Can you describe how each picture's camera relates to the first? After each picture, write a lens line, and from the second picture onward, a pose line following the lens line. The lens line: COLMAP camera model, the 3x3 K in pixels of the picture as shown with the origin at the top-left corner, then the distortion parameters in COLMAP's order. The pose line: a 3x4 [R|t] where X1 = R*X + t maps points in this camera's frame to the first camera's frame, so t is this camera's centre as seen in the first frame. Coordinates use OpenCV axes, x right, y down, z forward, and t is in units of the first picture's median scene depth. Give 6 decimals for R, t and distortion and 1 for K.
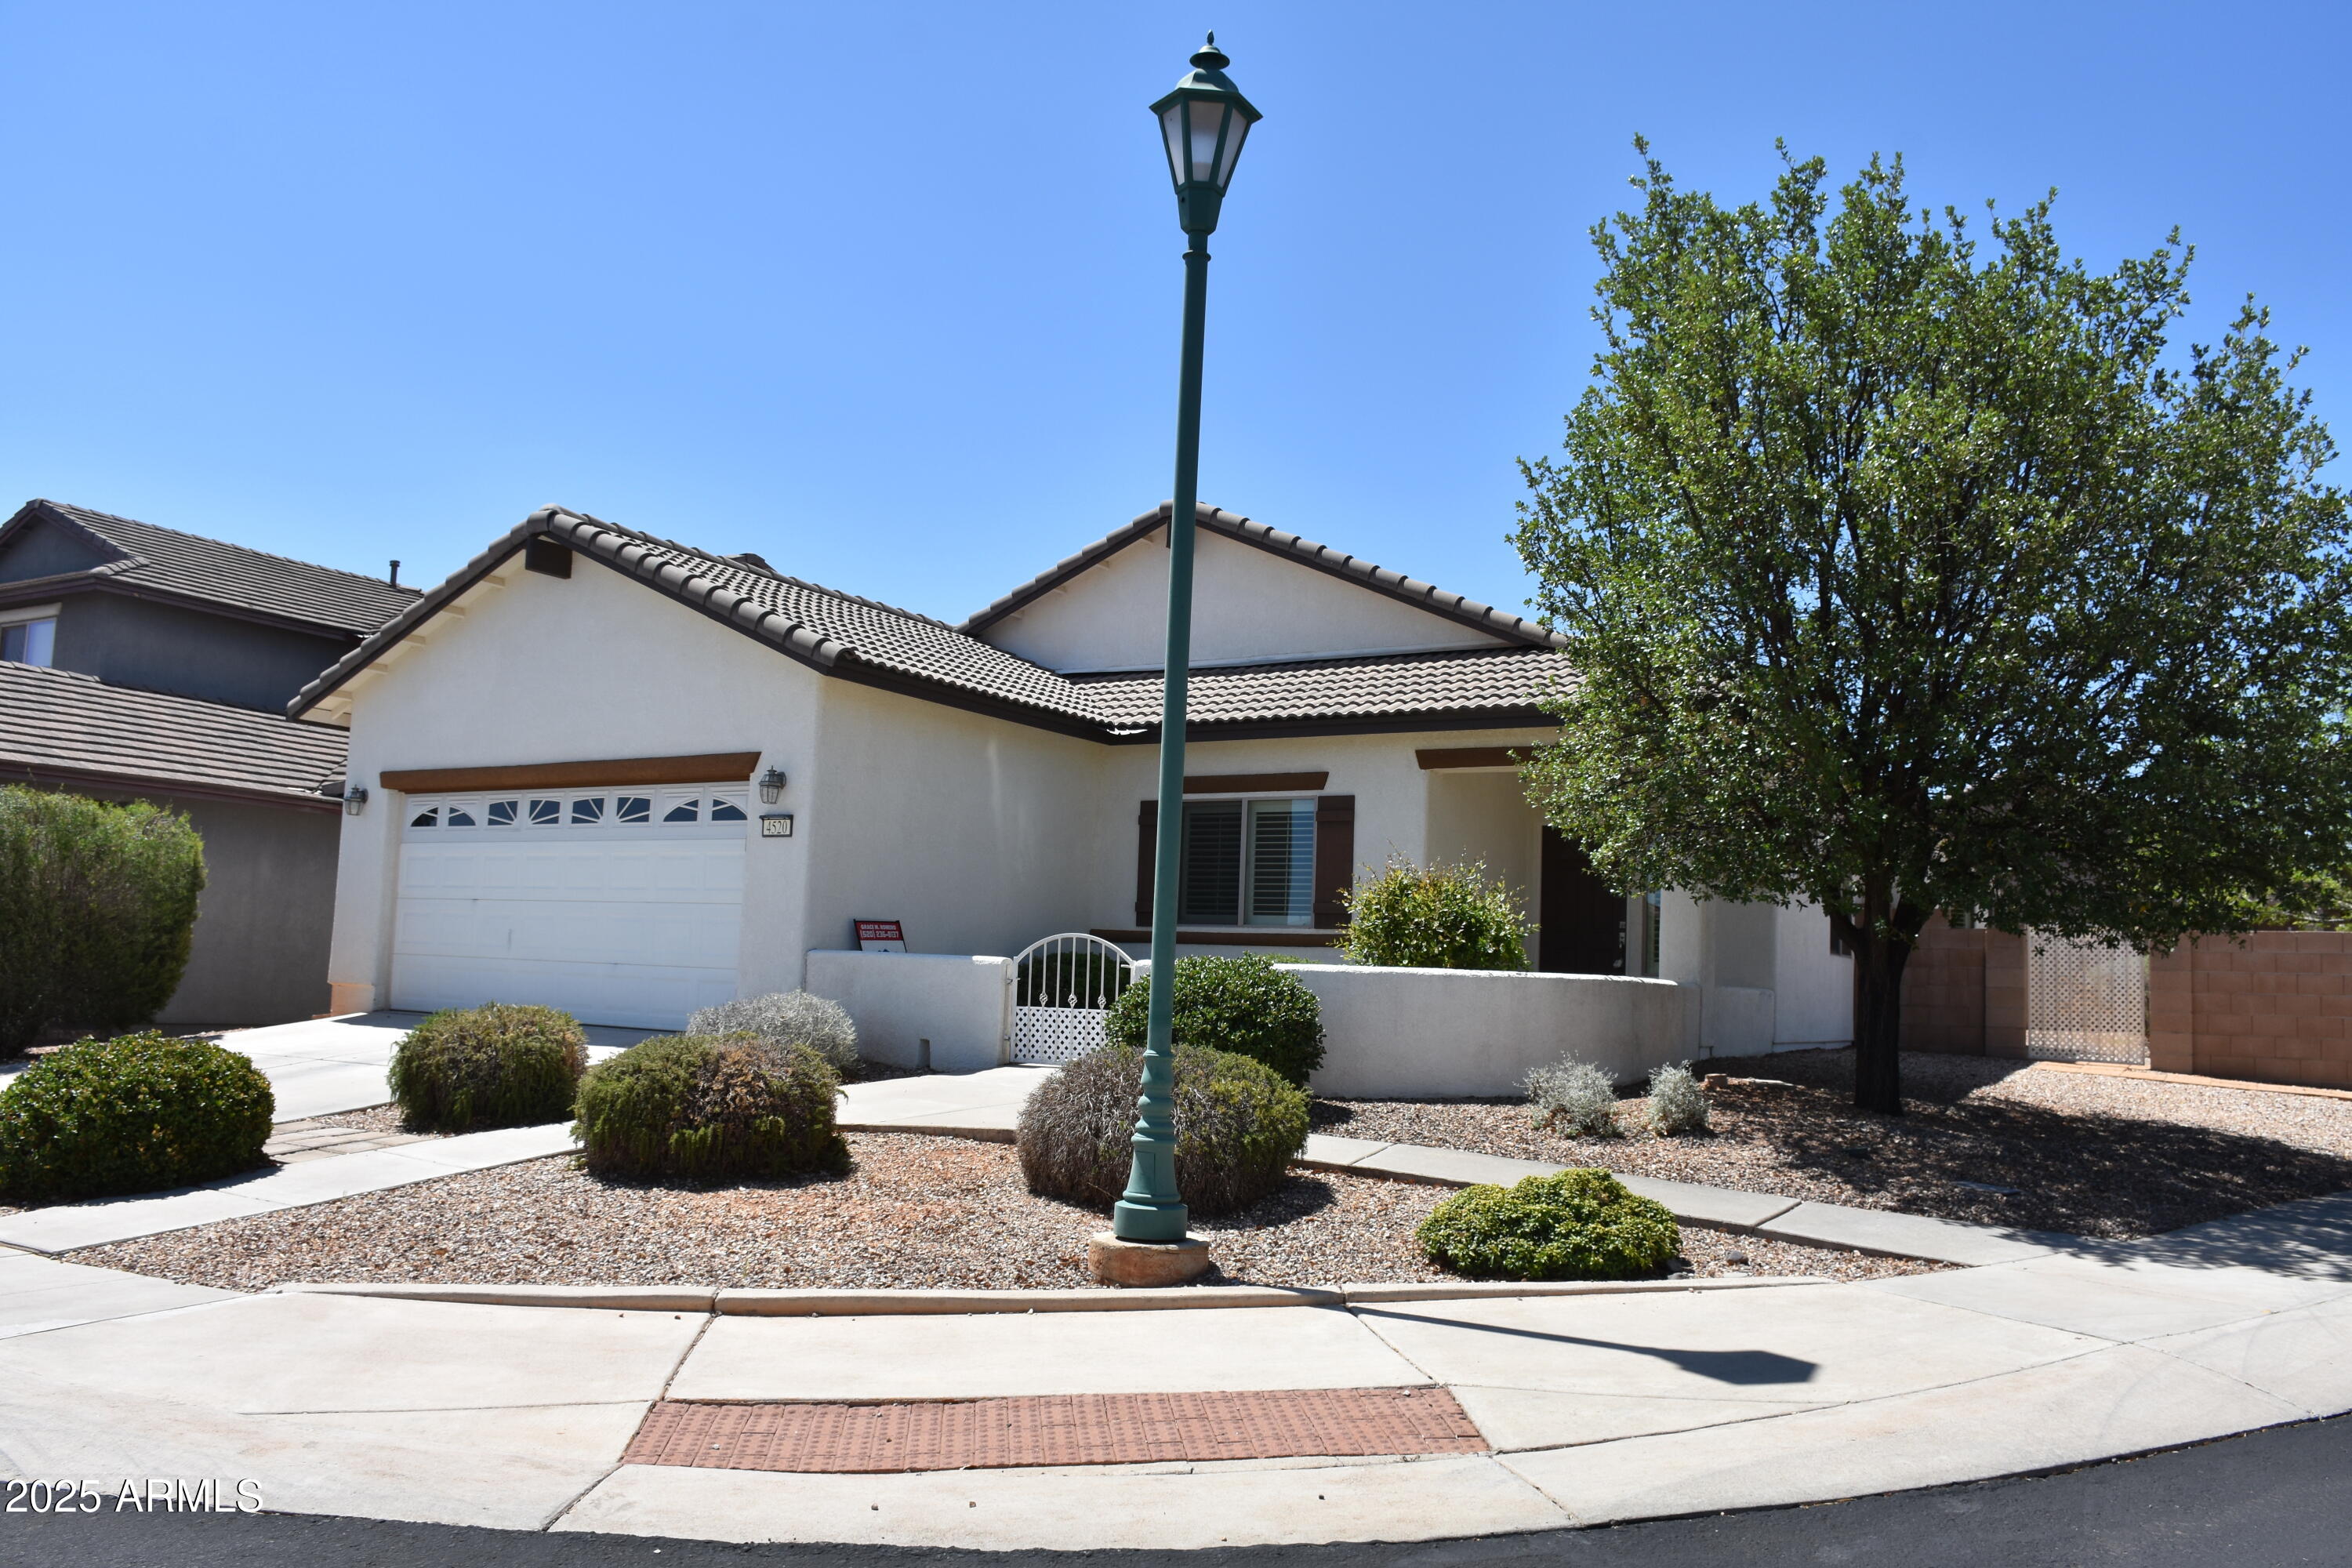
lens RADIAL K [[1829.9, 0, 1170.4], [0, 1829.9, 791.1], [0, 0, 1]] dist [-0.145954, 0.089687]
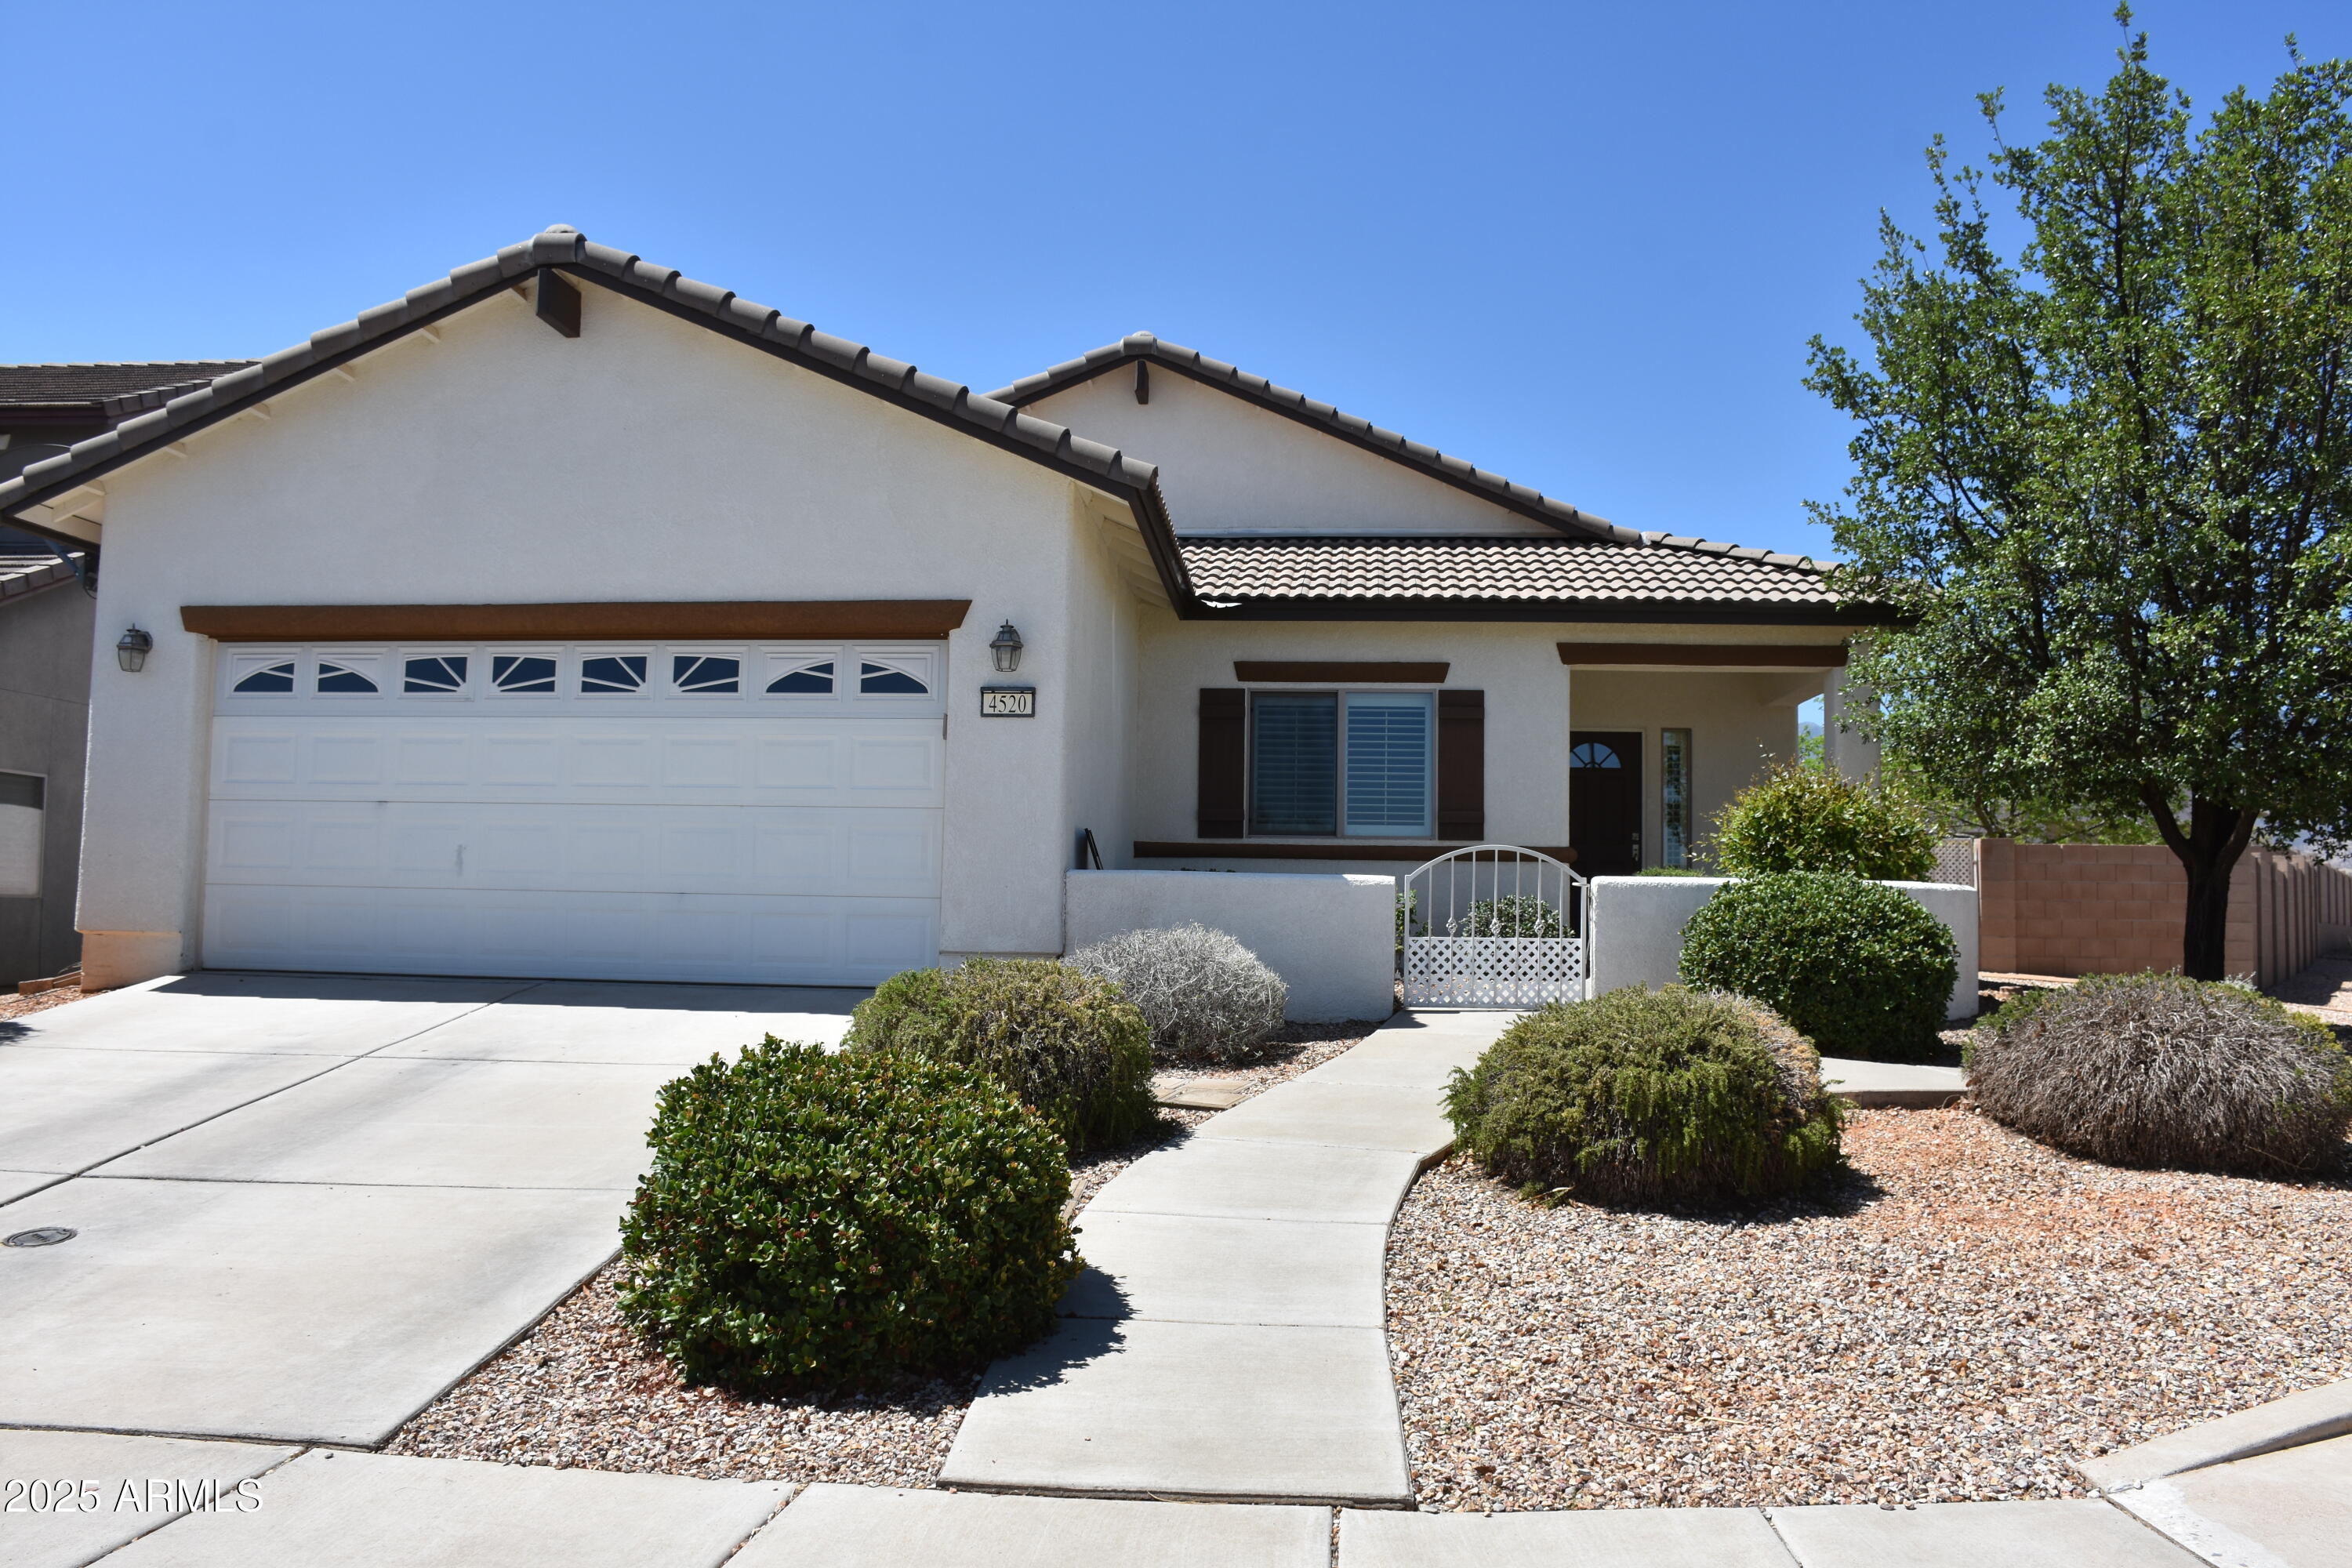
lens RADIAL K [[1829.9, 0, 1180.7], [0, 1829.9, 789.1], [0, 0, 1]] dist [-0.145954, 0.089687]
pose [[0.891541, 0.010751, 0.452813, -0.427642], [-0.031327, 0.998788, 0.037964, 0.021075], [-0.451856, -0.048032, 0.890797, 0.270341]]
